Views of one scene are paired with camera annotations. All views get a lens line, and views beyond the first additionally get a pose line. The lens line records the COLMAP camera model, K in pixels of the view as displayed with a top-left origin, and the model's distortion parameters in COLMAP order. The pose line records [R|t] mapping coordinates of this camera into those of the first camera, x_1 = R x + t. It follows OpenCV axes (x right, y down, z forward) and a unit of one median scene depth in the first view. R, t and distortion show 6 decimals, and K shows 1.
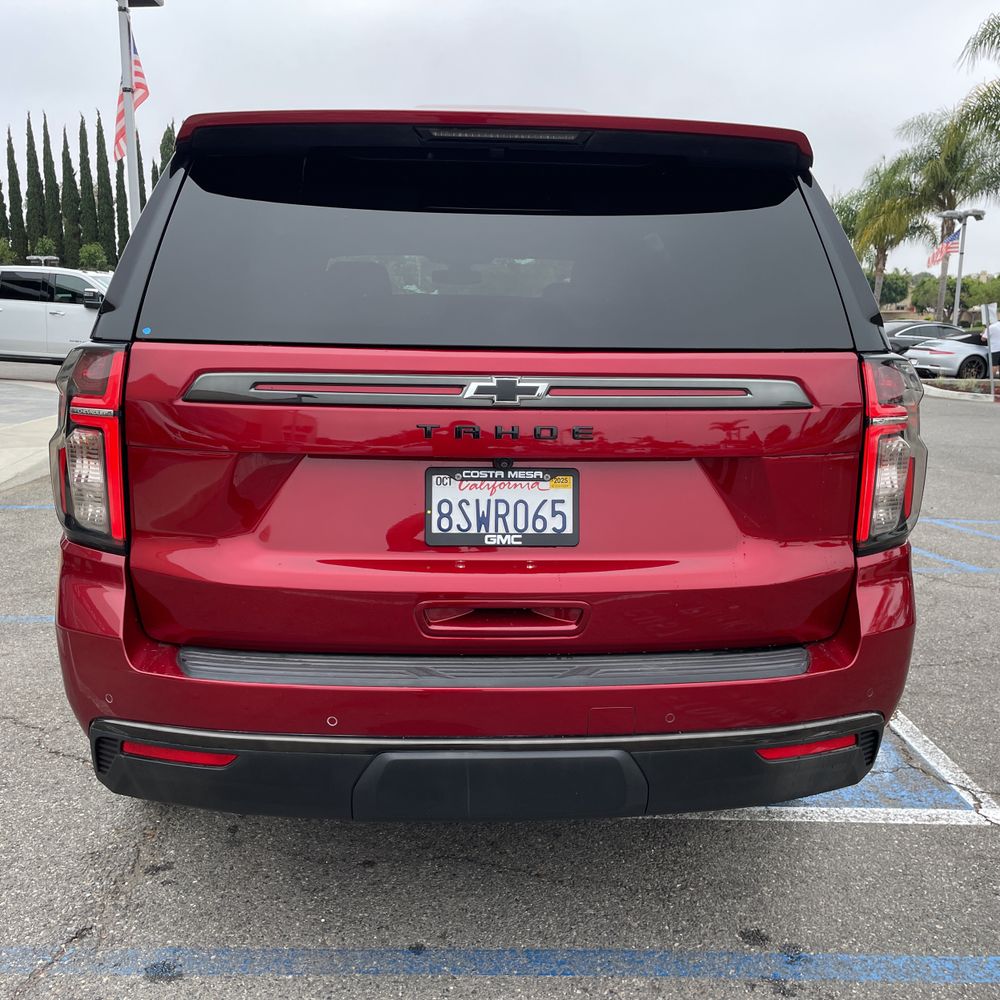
lens RADIAL K [[999.6, 0, 493.2], [0, 999.6, 517.0], [0, 0, 1]] dist [0.097521, -0.128047]
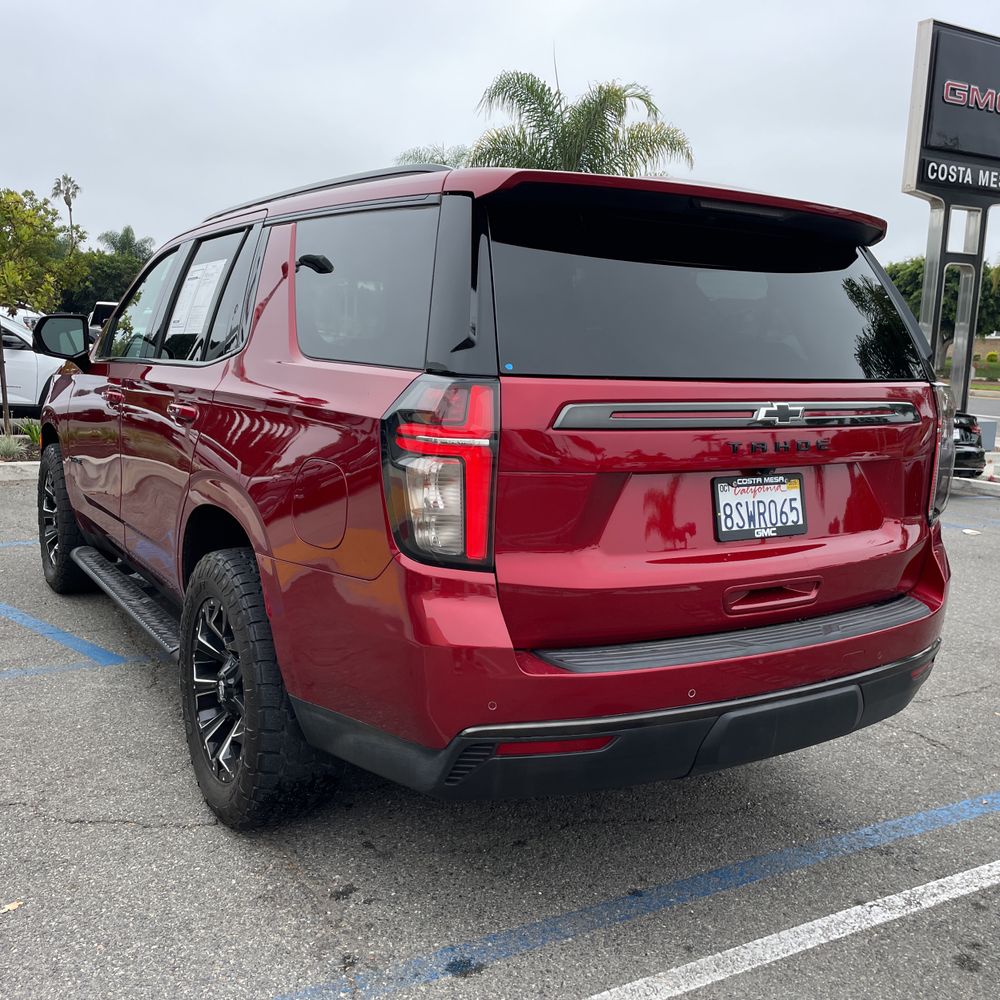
lens RADIAL K [[997.3, 0, 501.4], [0, 997.3, 526.1], [0, 0, 1]] dist [0.108872, -0.145234]
pose [[0.876557, -0.070881, 0.476049, -0.872904], [0.070399, 0.997340, 0.018871, -0.032045], [-0.476121, 0.016972, 0.879216, 0.054125]]
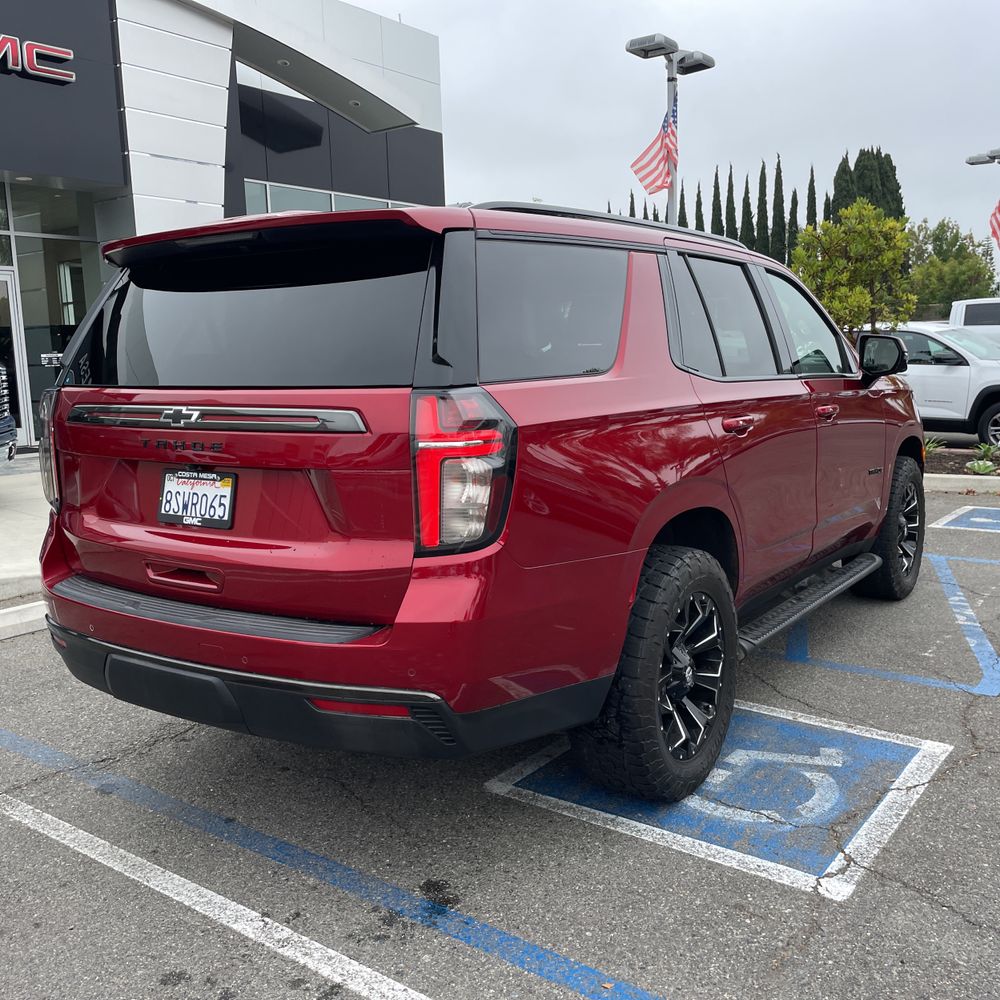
lens RADIAL K [[999.6, 0, 493.2], [0, 999.6, 517.0], [0, 0, 1]] dist [0.097521, -0.128047]
pose [[0.789730, 0.064860, -0.610016, 1.215668], [-0.081143, 0.996702, 0.000927, -0.018767], [0.608064, 0.048767, 0.792389, 0.125924]]
